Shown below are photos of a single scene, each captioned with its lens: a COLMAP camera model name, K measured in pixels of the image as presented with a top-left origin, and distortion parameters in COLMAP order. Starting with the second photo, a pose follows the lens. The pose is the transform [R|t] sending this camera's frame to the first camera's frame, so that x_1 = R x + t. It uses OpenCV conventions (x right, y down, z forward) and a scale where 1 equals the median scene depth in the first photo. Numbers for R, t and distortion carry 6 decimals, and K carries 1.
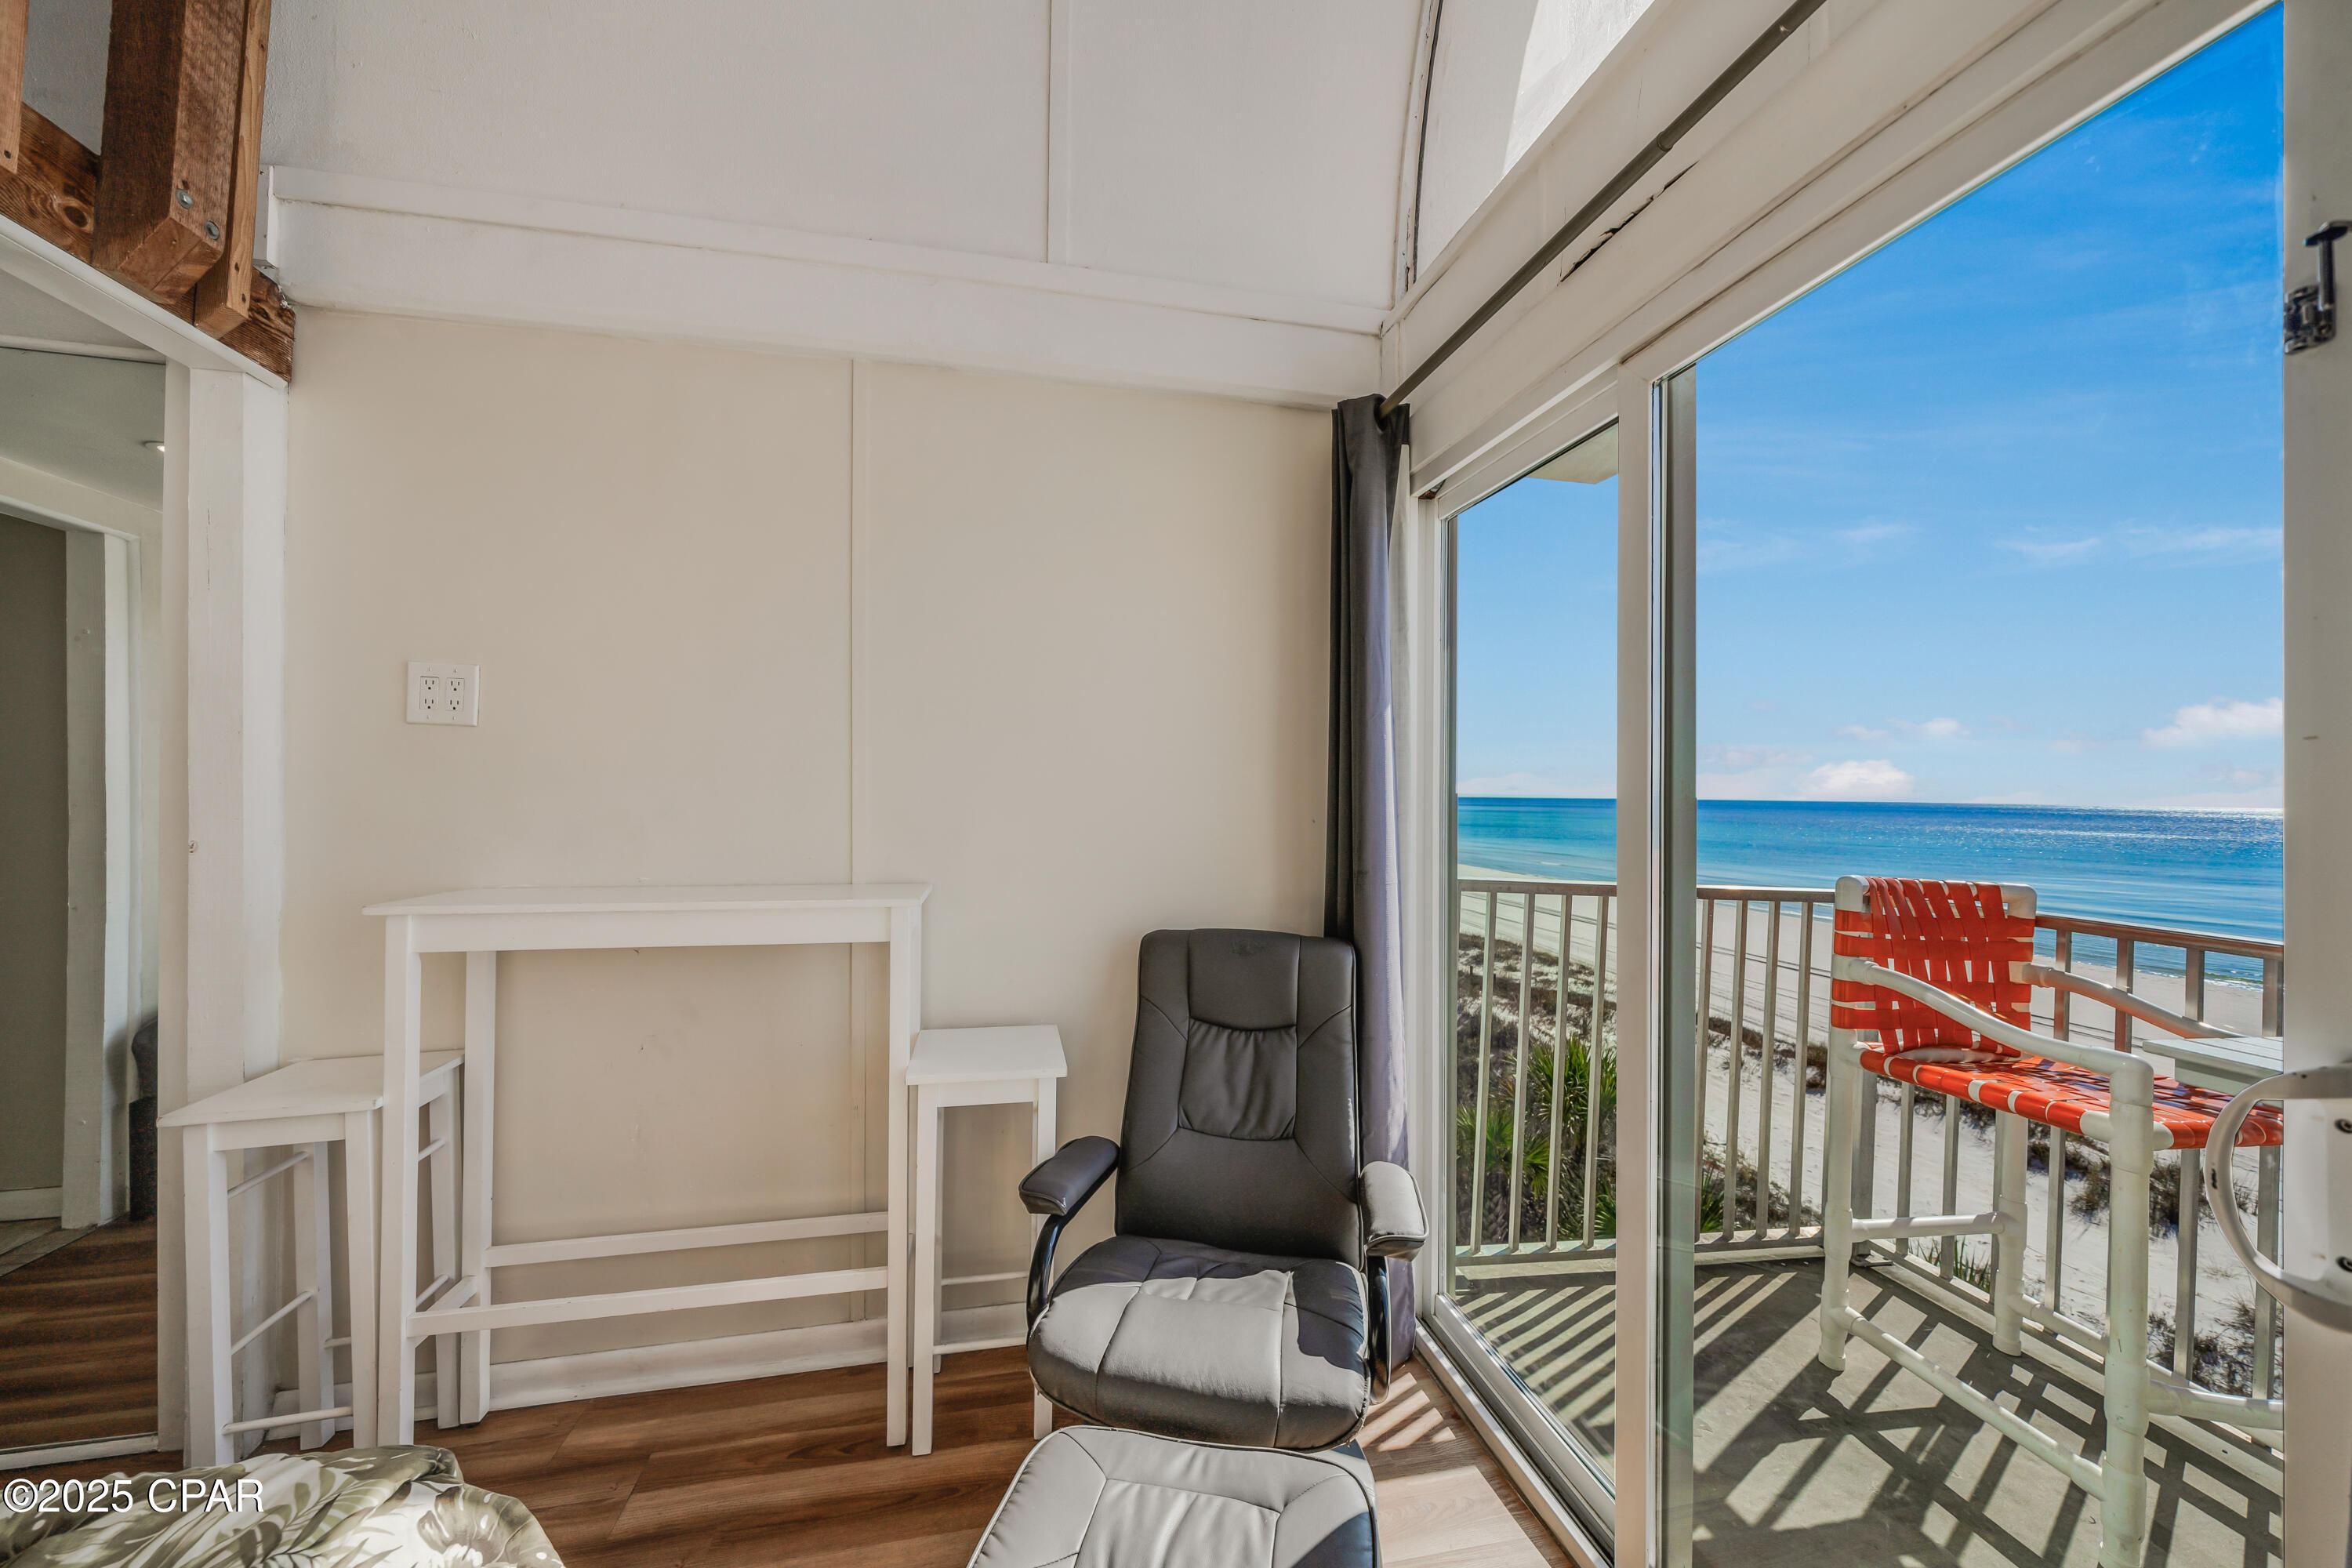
lens RADIAL K [[835.0, 0, 1167.4], [0, 835.0, 782.7], [0, 0, 1]] dist [-0.002973, -0.000374]
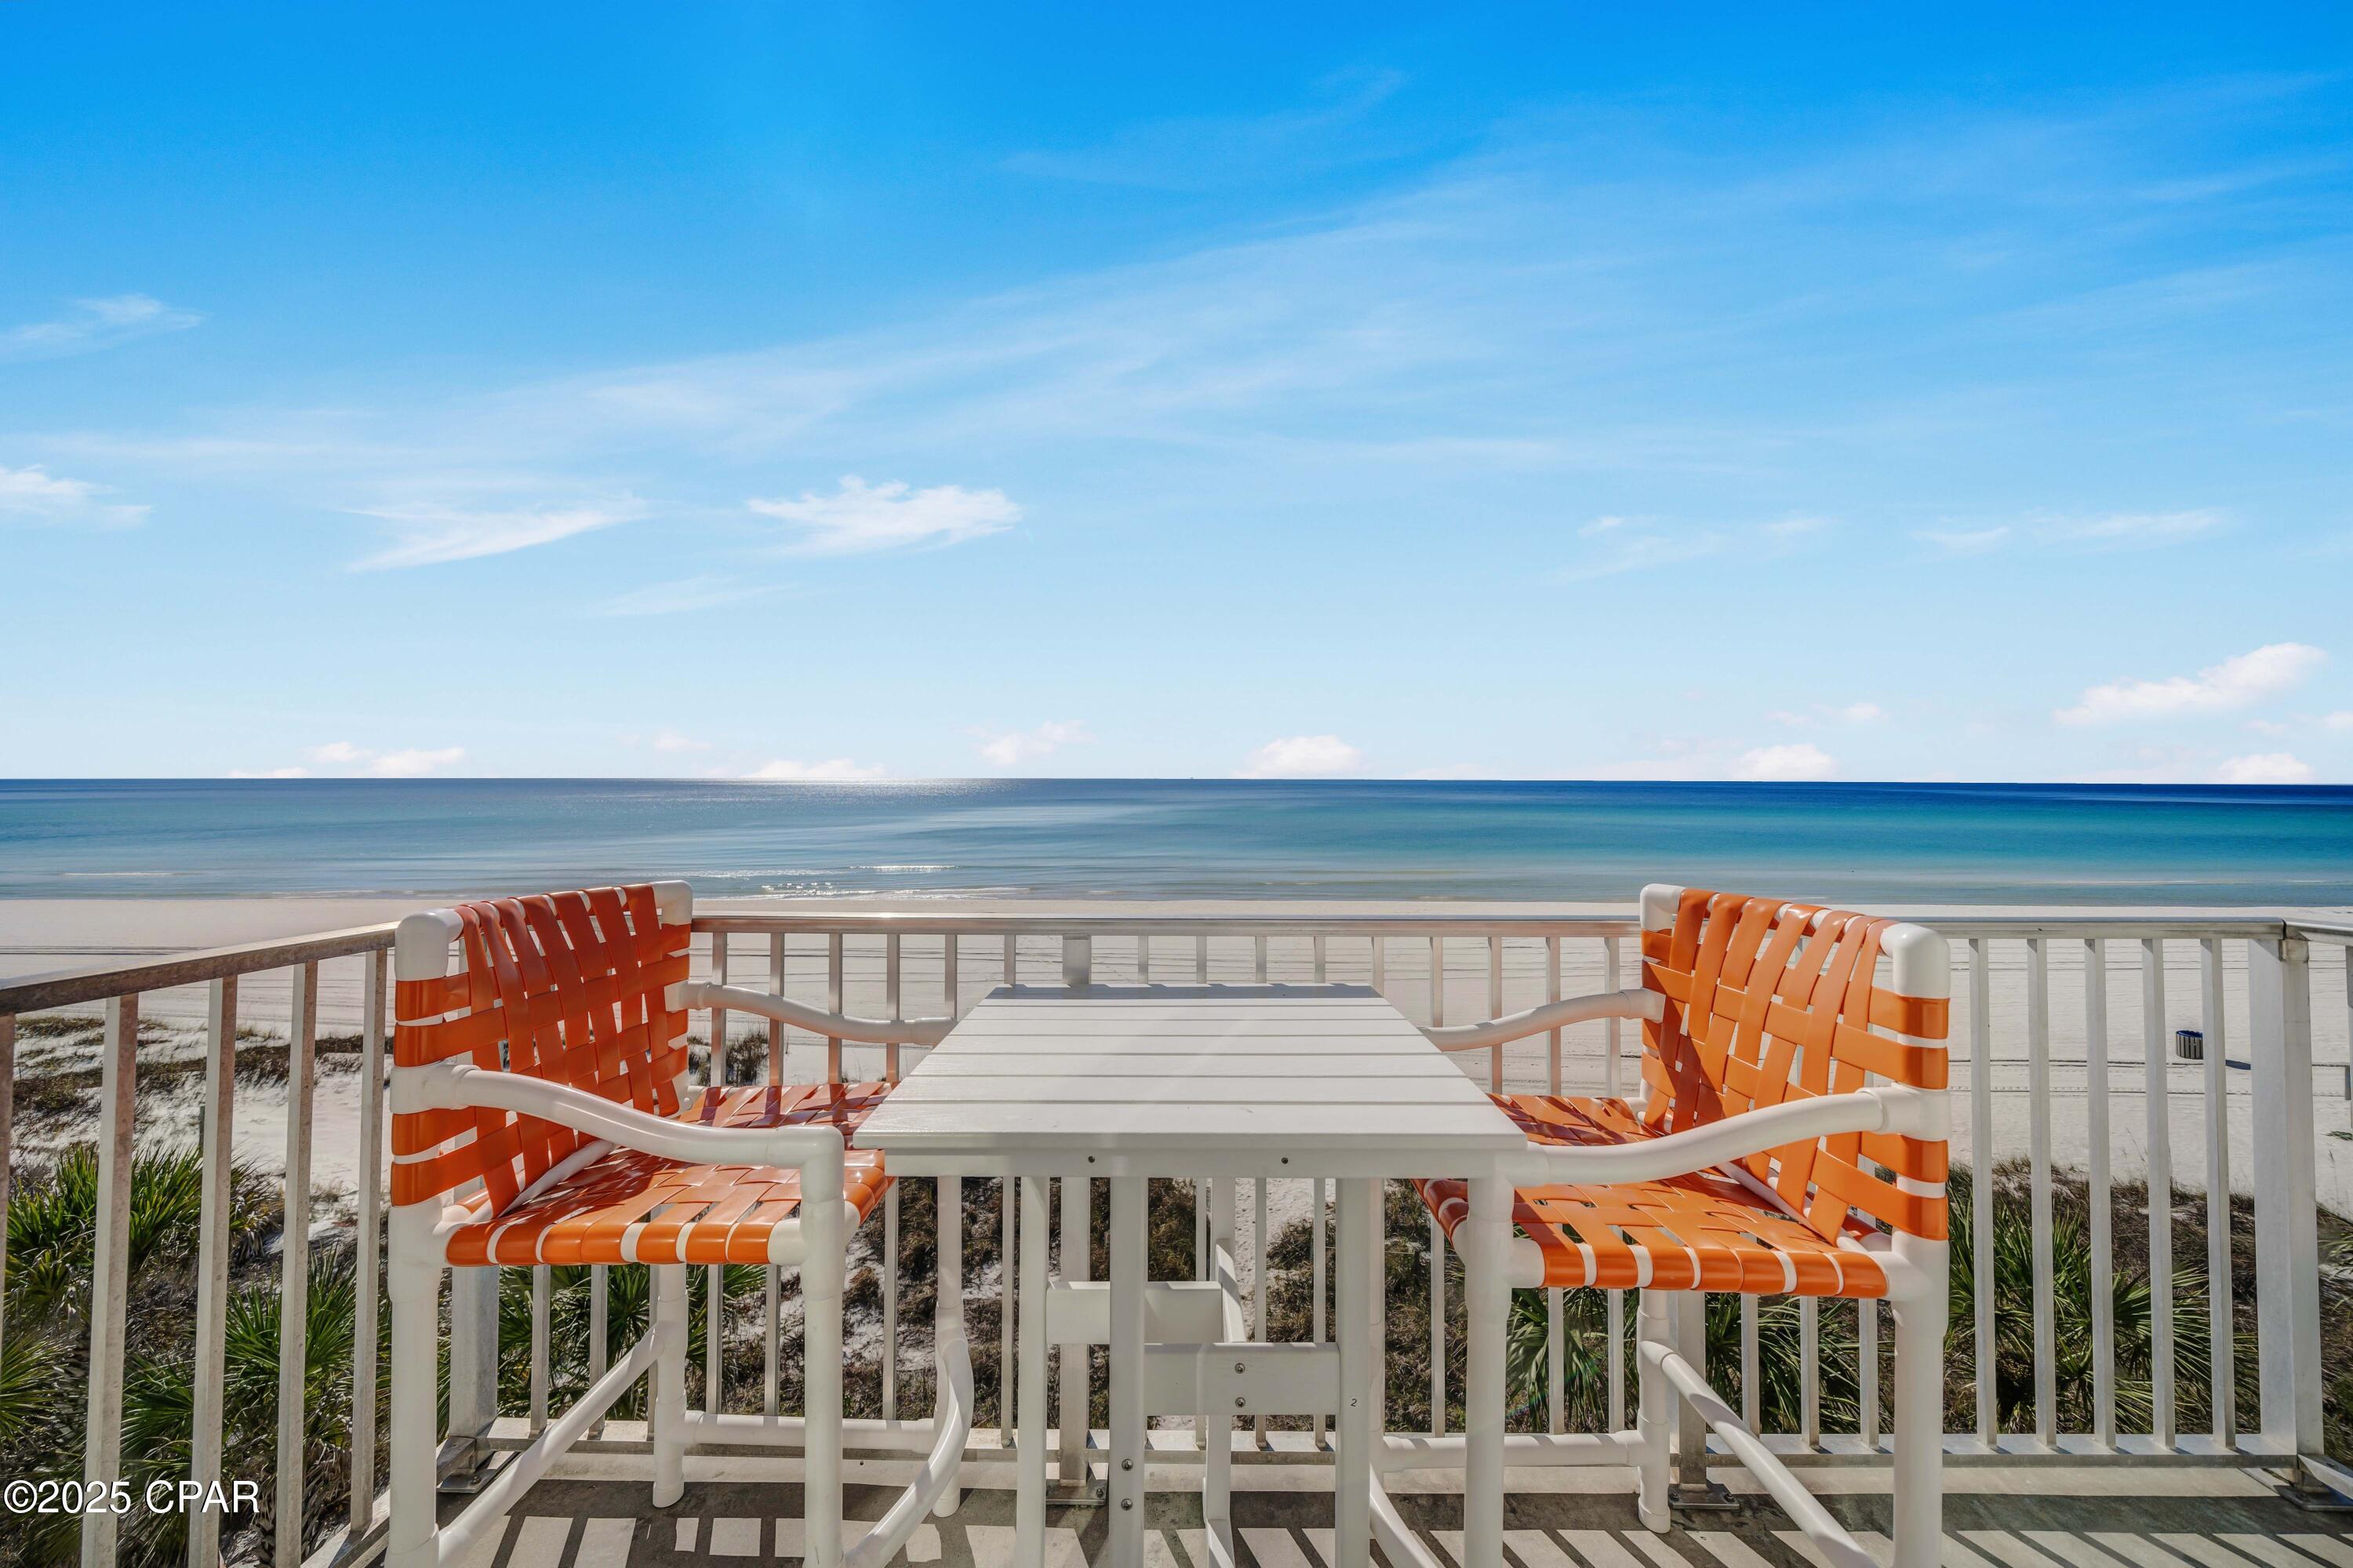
lens RADIAL K [[835.4, 0, 1167.9], [0, 835.4, 782.7], [0, 0, 1]] dist [-0.002973, -0.000374]
pose [[0.216276, -0.023125, 0.976058, 0.389680], [-0.006517, 0.999663, 0.025128, 0.012261], [-0.976310, -0.011796, 0.216053, 0.406109]]
